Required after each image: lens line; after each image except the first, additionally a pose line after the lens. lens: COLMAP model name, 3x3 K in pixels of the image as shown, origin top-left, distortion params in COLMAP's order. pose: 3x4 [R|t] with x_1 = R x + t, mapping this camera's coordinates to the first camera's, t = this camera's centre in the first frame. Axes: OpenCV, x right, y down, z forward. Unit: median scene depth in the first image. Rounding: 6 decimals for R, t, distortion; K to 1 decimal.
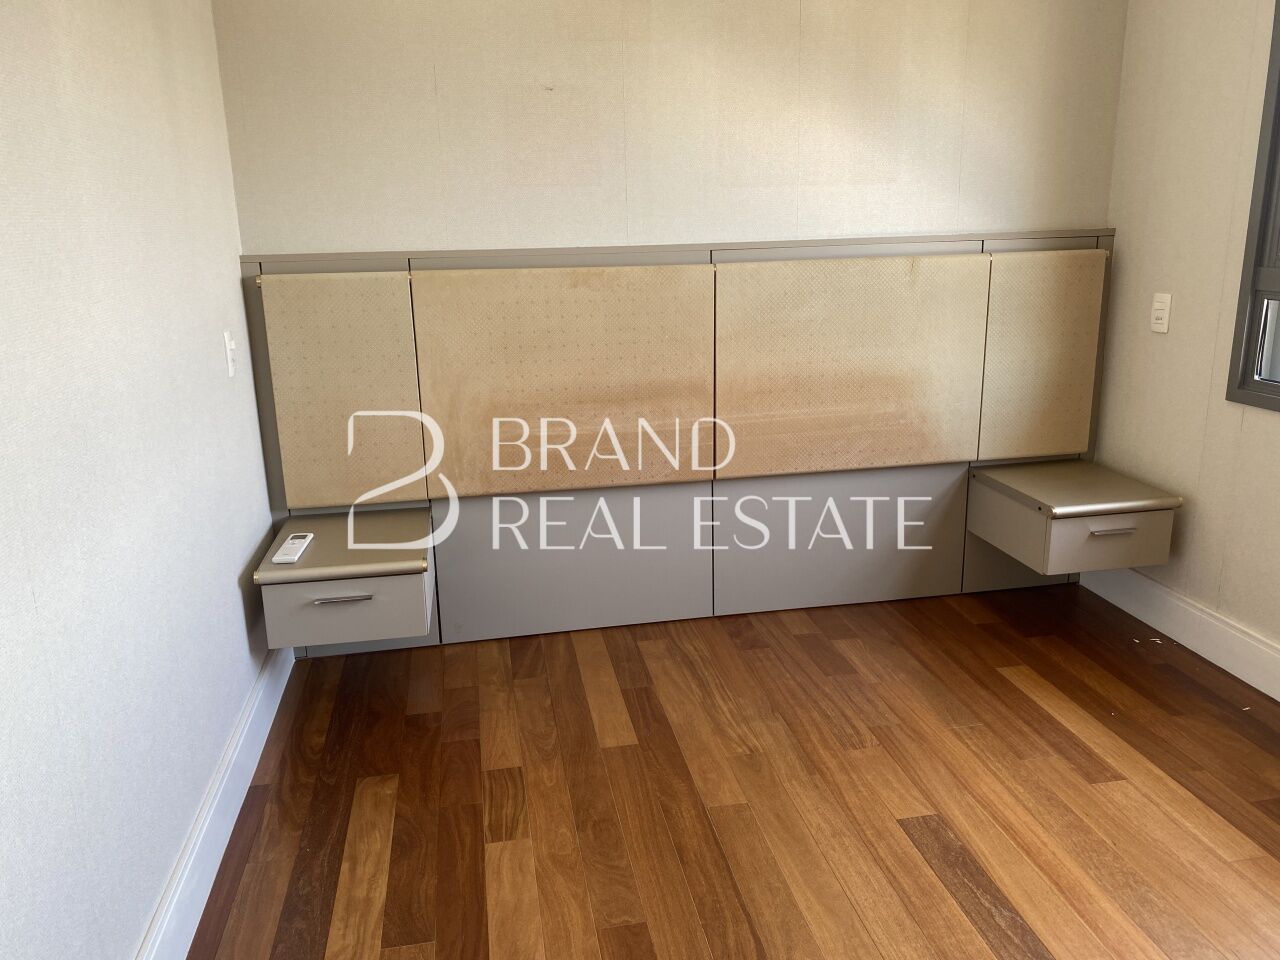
lens RADIAL K [[978.2, 0, 636.7], [0, 978.2, 476.0], [0, 0, 1]] dist [0.012097, -0.017507]
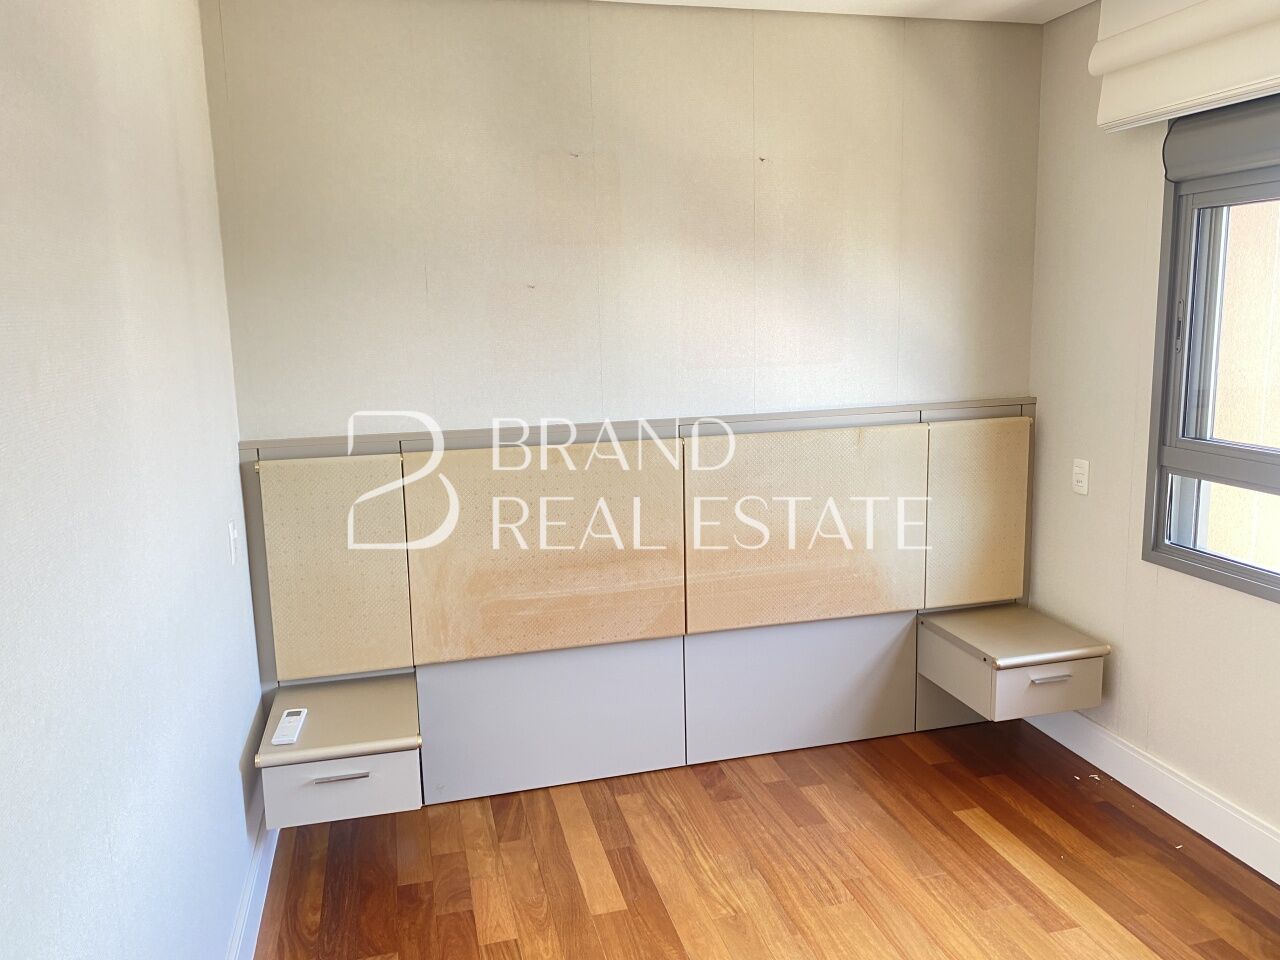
lens RADIAL K [[978.2, 0, 647.2], [0, 978.2, 478.1], [0, 0, 1]] dist [0.012097, -0.017507]
pose [[0.997023, -0.013324, 0.075949, -0.045445], [0.020496, 0.995318, -0.094454, -0.076494], [-0.074335, 0.095729, 0.992628, -0.076722]]
